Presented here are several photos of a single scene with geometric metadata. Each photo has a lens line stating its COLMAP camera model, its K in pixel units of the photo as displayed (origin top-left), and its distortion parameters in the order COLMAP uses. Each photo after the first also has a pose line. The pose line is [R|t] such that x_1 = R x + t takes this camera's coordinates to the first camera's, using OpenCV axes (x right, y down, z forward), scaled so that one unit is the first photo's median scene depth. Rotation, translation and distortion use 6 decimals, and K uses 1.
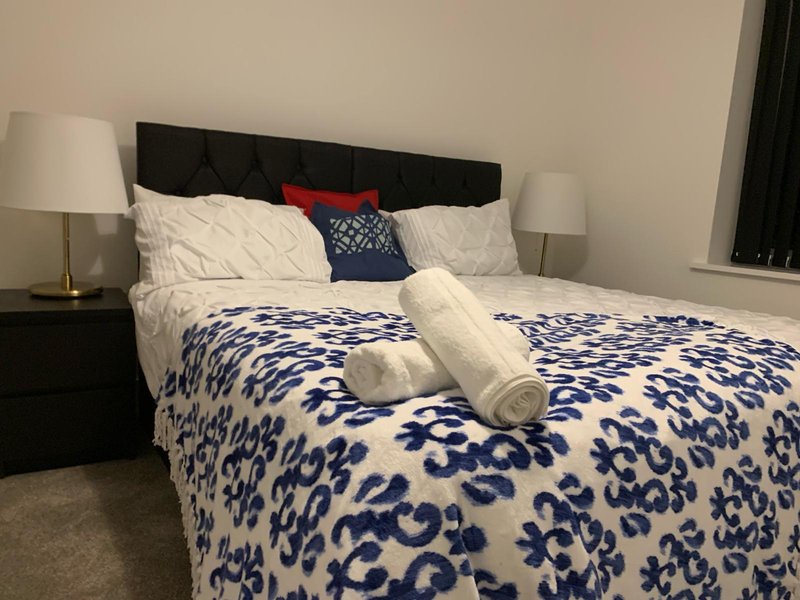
lens RADIAL K [[629.2, 0, 401.1], [0, 629.2, 307.3], [0, 0, 1]] dist [0.050310, 0.001911]
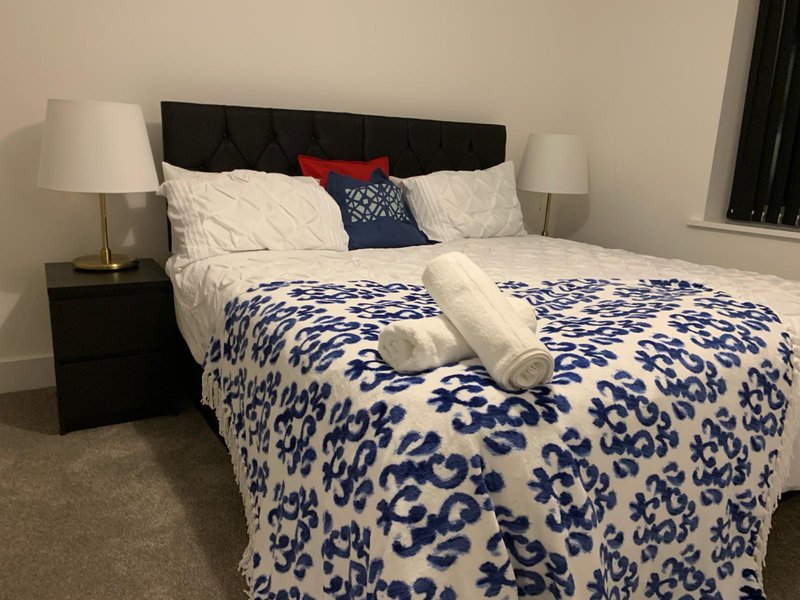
lens RADIAL K [[614.1, 0, 400.0], [0, 614.1, 300.0], [0, 0, 1]] dist [0.052454, -0.006561]
pose [[0.999719, -0.020118, -0.012517, -0.033775], [0.020868, 0.997796, 0.062990, -0.050728], [0.011223, -0.063234, 0.997936, -0.135427]]
